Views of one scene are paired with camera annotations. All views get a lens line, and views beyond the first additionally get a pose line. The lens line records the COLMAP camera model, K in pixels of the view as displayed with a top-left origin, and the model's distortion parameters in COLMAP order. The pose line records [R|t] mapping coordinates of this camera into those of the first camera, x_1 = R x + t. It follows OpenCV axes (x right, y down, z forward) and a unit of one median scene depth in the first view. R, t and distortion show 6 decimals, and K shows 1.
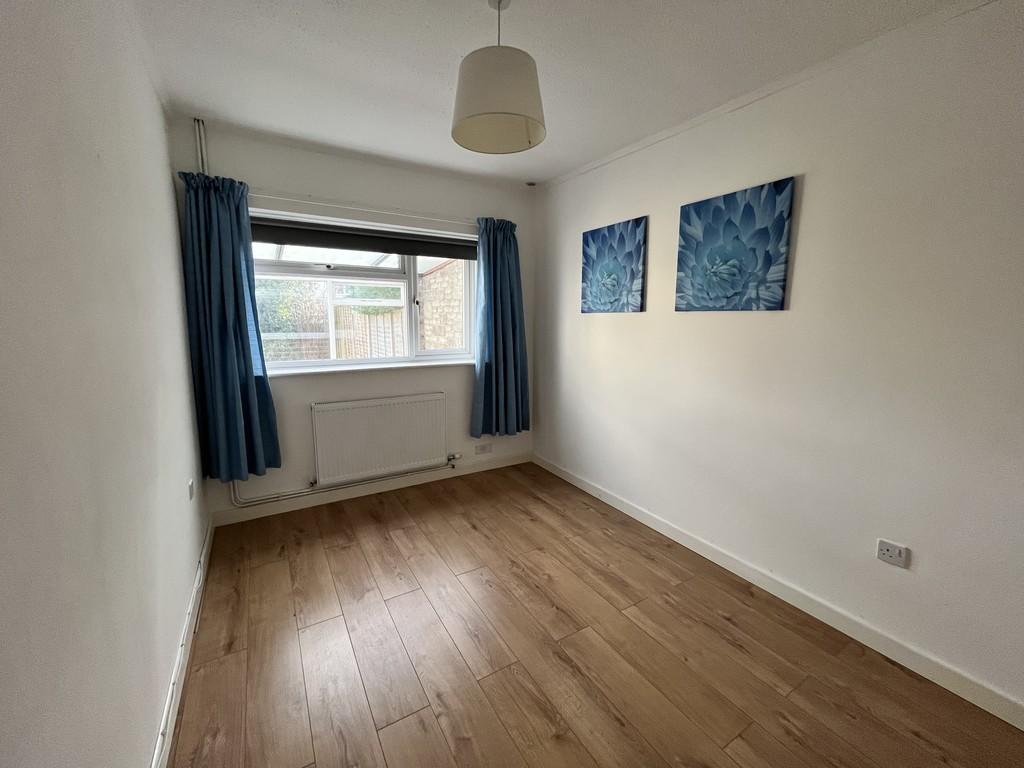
lens RADIAL K [[414.1, 0, 510.1], [0, 414.1, 384.5], [0, 0, 1]] dist [-0.002063, 0.000163]
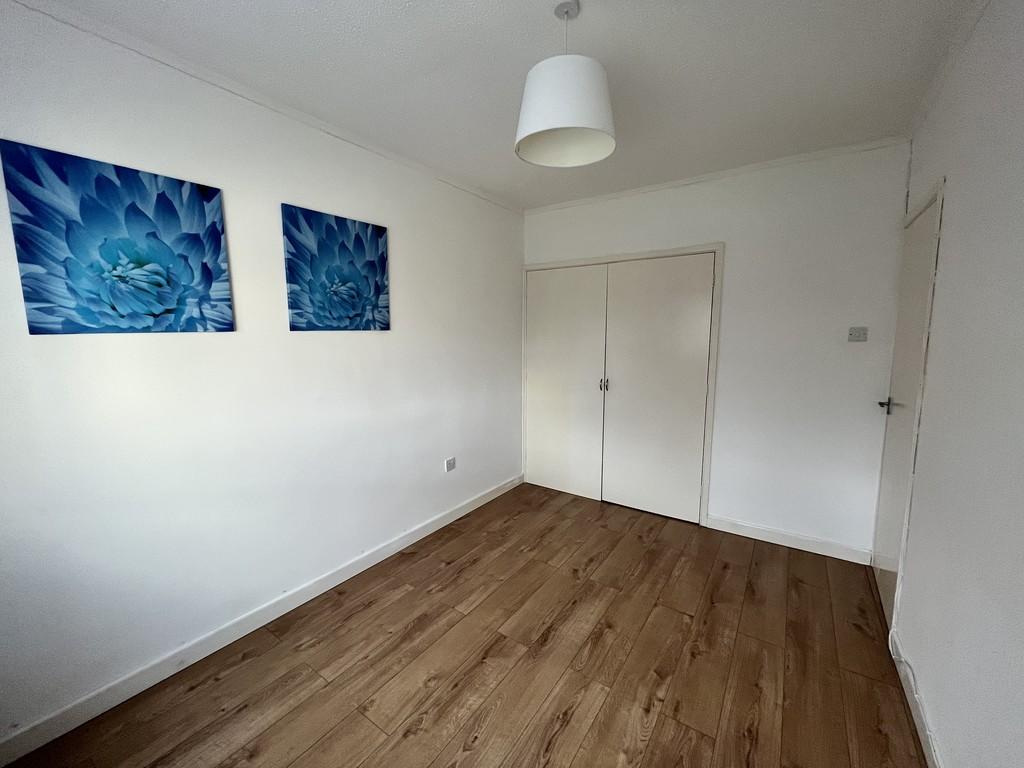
lens RADIAL K [[405.2, 0, 510.1], [0, 405.2, 388.3], [0, 0, 1]] dist [-0.017319, 0.000050]
pose [[-0.408988, -0.119755, 0.904648, -0.562559], [0.161418, 0.966225, 0.200883, -0.171816], [-0.898150, 0.228185, -0.375843, 1.023941]]
